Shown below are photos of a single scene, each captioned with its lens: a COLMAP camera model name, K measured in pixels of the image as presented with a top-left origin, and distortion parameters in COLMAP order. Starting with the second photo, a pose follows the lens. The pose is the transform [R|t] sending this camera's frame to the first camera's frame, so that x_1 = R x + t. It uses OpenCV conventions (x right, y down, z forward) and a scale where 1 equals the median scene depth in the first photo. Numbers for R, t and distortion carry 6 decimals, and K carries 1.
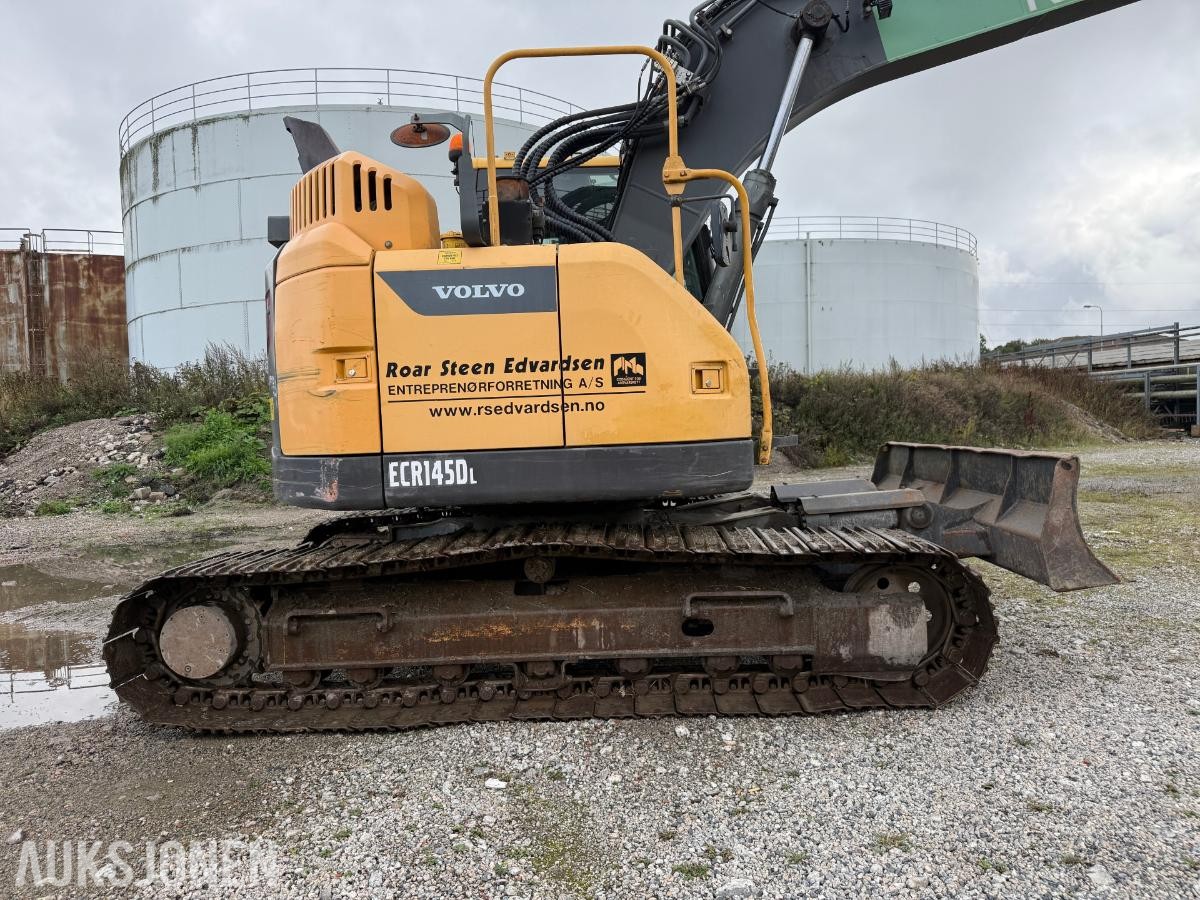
lens RADIAL K [[841.4, 0, 607.1], [0, 841.4, 450.2], [0, 0, 1]] dist [0.079497, -0.102963]
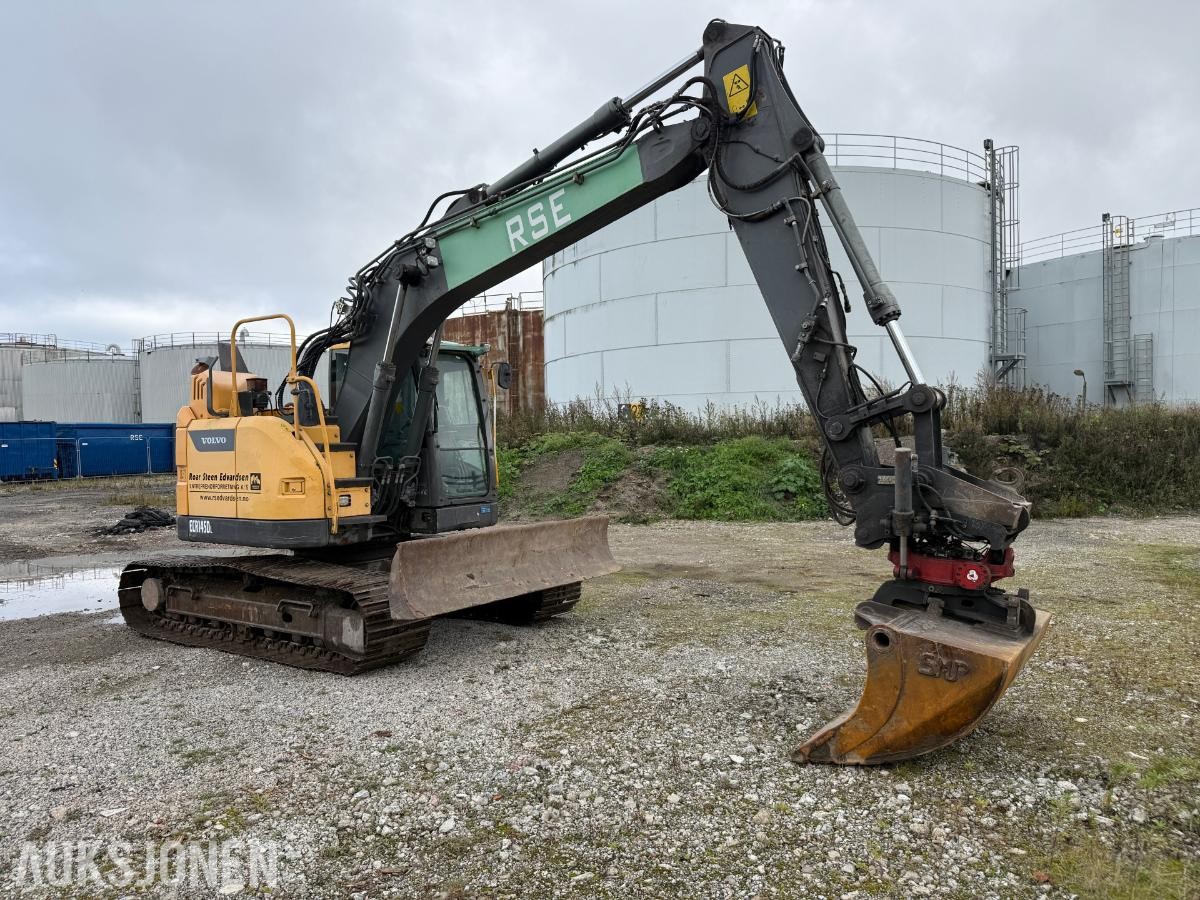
lens RADIAL K [[841.4, 0, 604.1], [0, 841.4, 455.2], [0, 0, 1]] dist [0.079497, -0.102963]
pose [[0.836644, 0.027188, -0.547072, 1.779504], [-0.029061, 0.999564, 0.005233, -0.189712], [0.546975, 0.011520, 0.837070, -0.223050]]
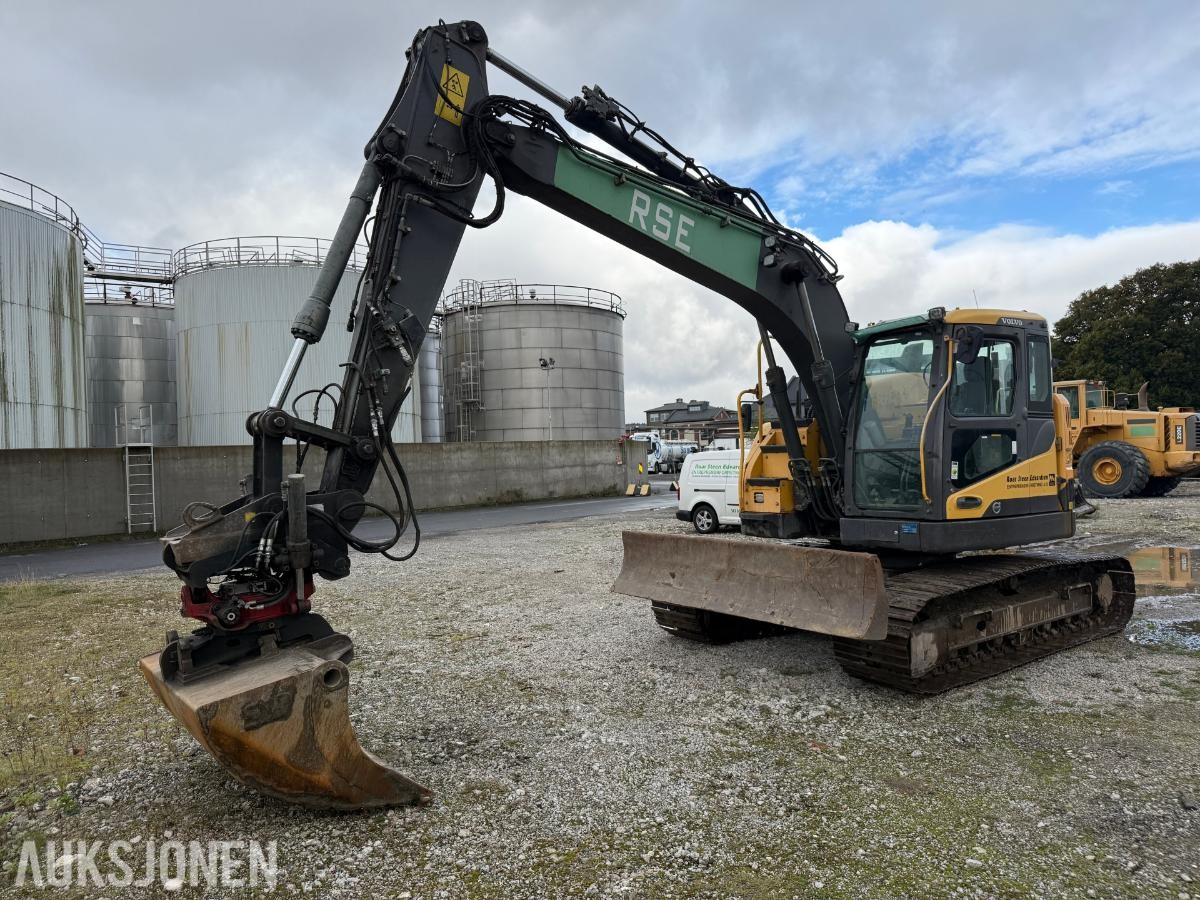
lens RADIAL K [[841.4, 0, 598.7], [0, 841.4, 454.6], [0, 0, 1]] dist [0.079497, -0.102963]
pose [[-0.767169, 0.055926, -0.639002, 1.906023], [0.031447, 0.998273, 0.049615, -0.289432], [0.640674, 0.017968, -0.767603, 2.536732]]
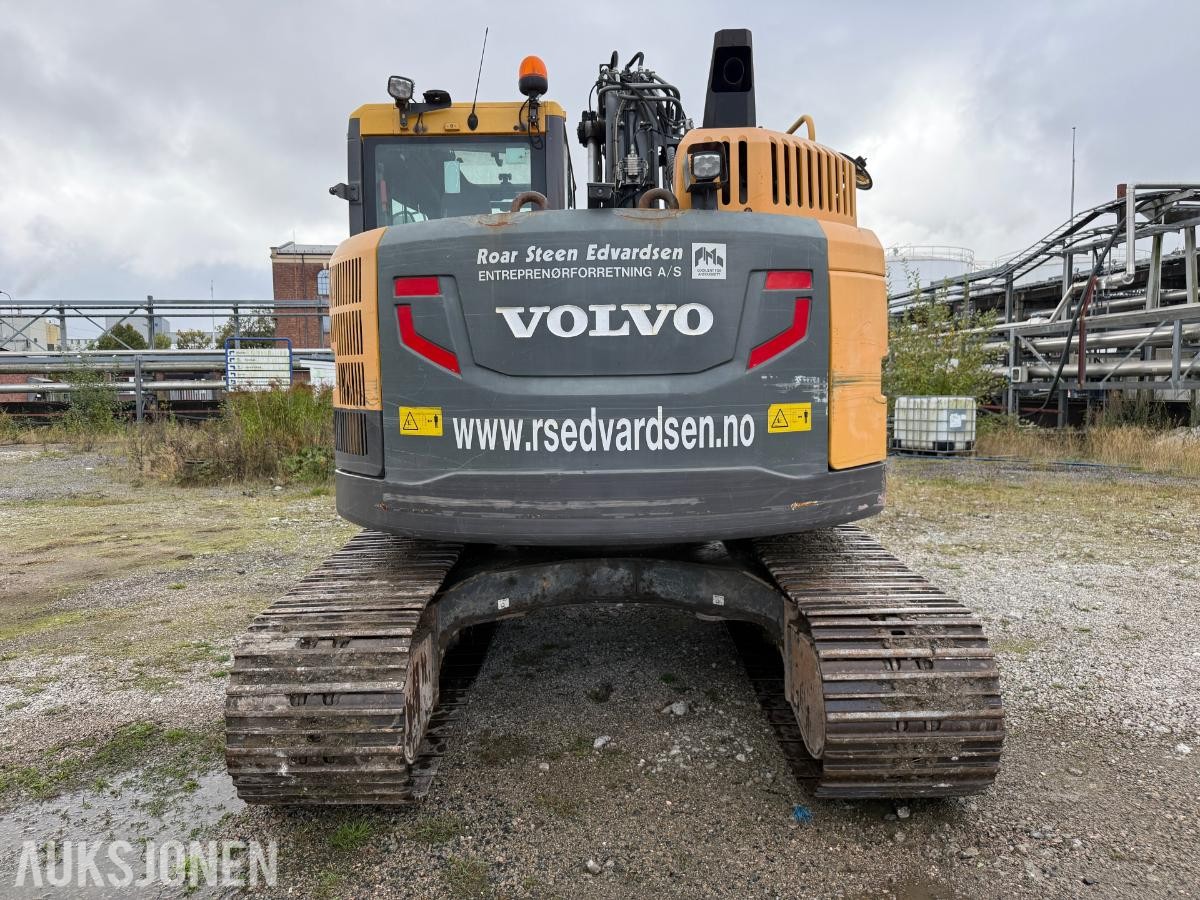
lens RADIAL K [[841.4, 0, 604.0], [0, 841.4, 453.1], [0, 0, 1]] dist [0.079497, -0.102963]
pose [[-0.031665, -0.053745, 0.998053, -1.362578], [0.052160, 0.997104, 0.055349, -0.078465], [-0.998137, 0.053811, -0.028769, 1.386314]]
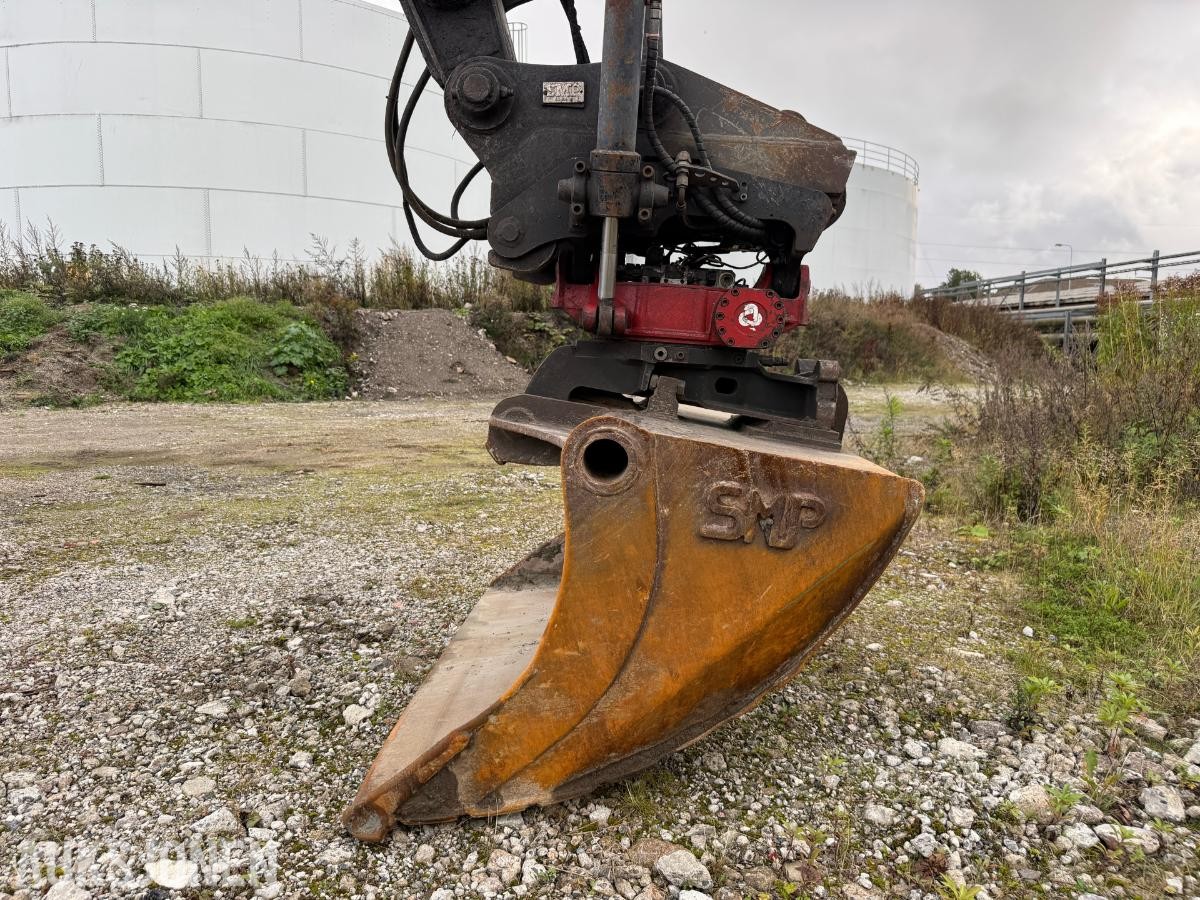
lens RADIAL K [[841.4, 0, 600.7], [0, 841.4, 446.5], [0, 0, 1]] dist [0.079497, -0.102963]
pose [[0.999220, 0.038316, -0.009515, 1.453688], [-0.037468, 0.996305, 0.077275, 0.030359], [0.012441, -0.076859, 0.996964, 0.591903]]
